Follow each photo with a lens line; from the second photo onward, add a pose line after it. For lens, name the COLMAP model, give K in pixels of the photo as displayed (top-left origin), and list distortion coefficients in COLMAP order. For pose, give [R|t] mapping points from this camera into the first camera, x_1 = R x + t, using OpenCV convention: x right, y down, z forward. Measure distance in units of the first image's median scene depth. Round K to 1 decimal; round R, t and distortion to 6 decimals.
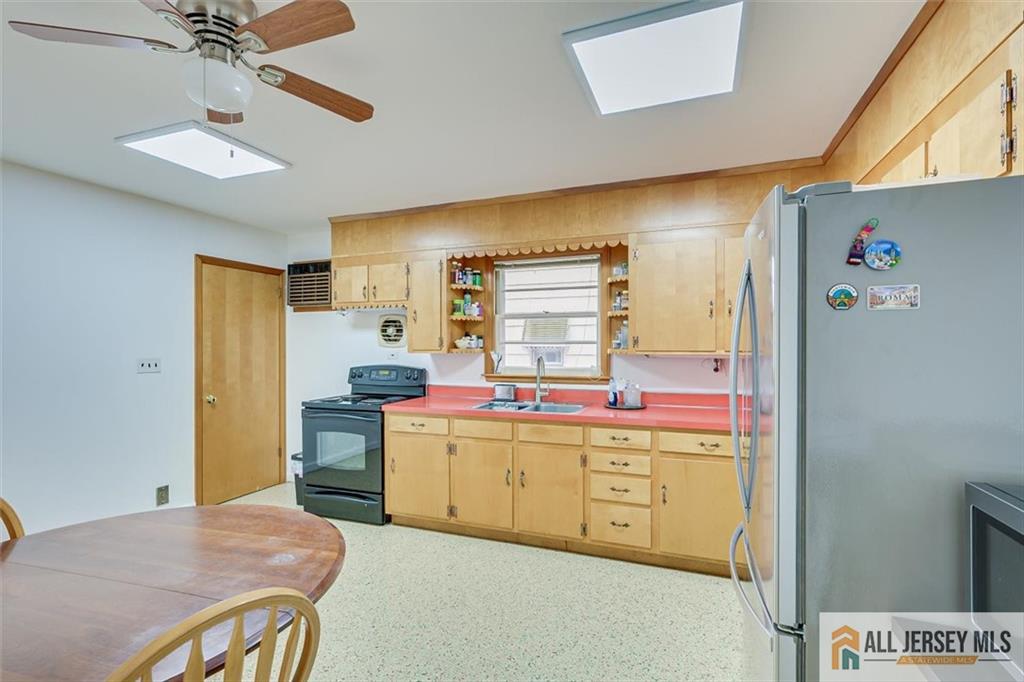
lens RADIAL K [[464.8, 0, 513.1], [0, 464.8, 345.7], [0, 0, 1]] dist [0.000521, 0.000208]
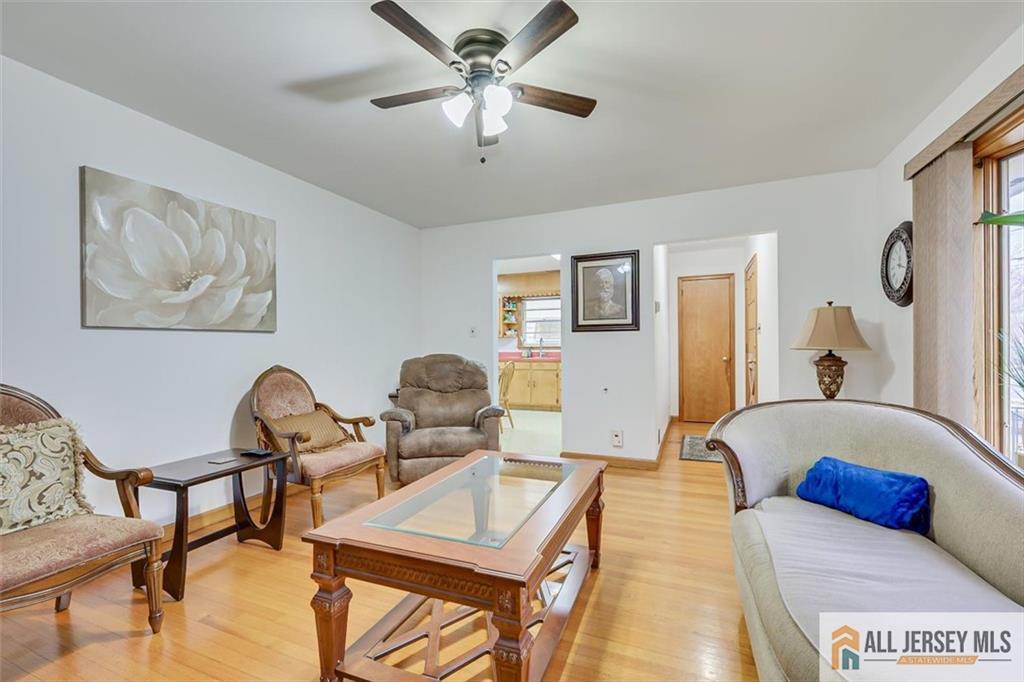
lens RADIAL K [[445.2, 0, 512.6], [0, 445.2, 345.8], [0, 0, 1]] dist [-0.000128, -0.000174]
pose [[0.999737, -0.006172, -0.022071, -0.040393], [0.006134, 0.999980, -0.001792, 0.065007], [0.022082, 0.001656, 0.999755, -1.290868]]
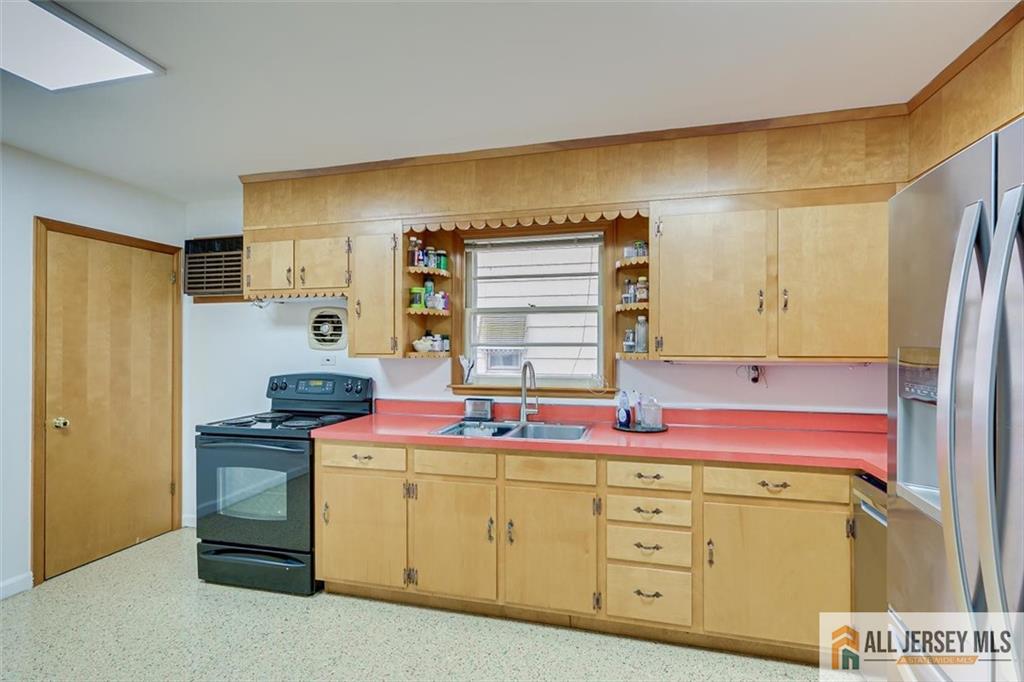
lens RADIAL K [[464.8, 0, 513.1], [0, 464.8, 345.7], [0, 0, 1]] dist [0.000521, 0.000208]
pose [[0.993130, 0.003277, 0.116966, -0.053519], [-0.002663, 0.999982, -0.005403, -0.000354], [-0.116982, 0.005055, 0.993121, 0.236971]]
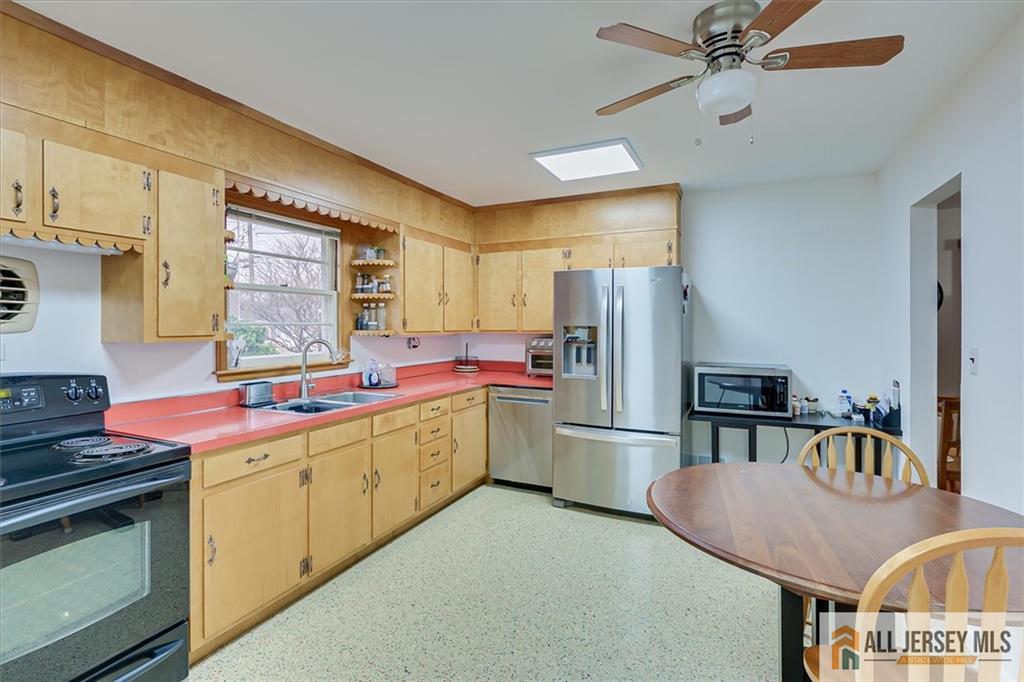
lens RADIAL K [[503.9, 0, 480.7], [0, 503.9, 324.0], [0, 0, 1]] dist [0.000882, 0.000204]
pose [[0.102108, 0.003038, 0.994769, -0.782974], [0.002965, 0.999990, -0.003359, -0.002192], [-0.994769, 0.003293, 0.102098, 0.606431]]
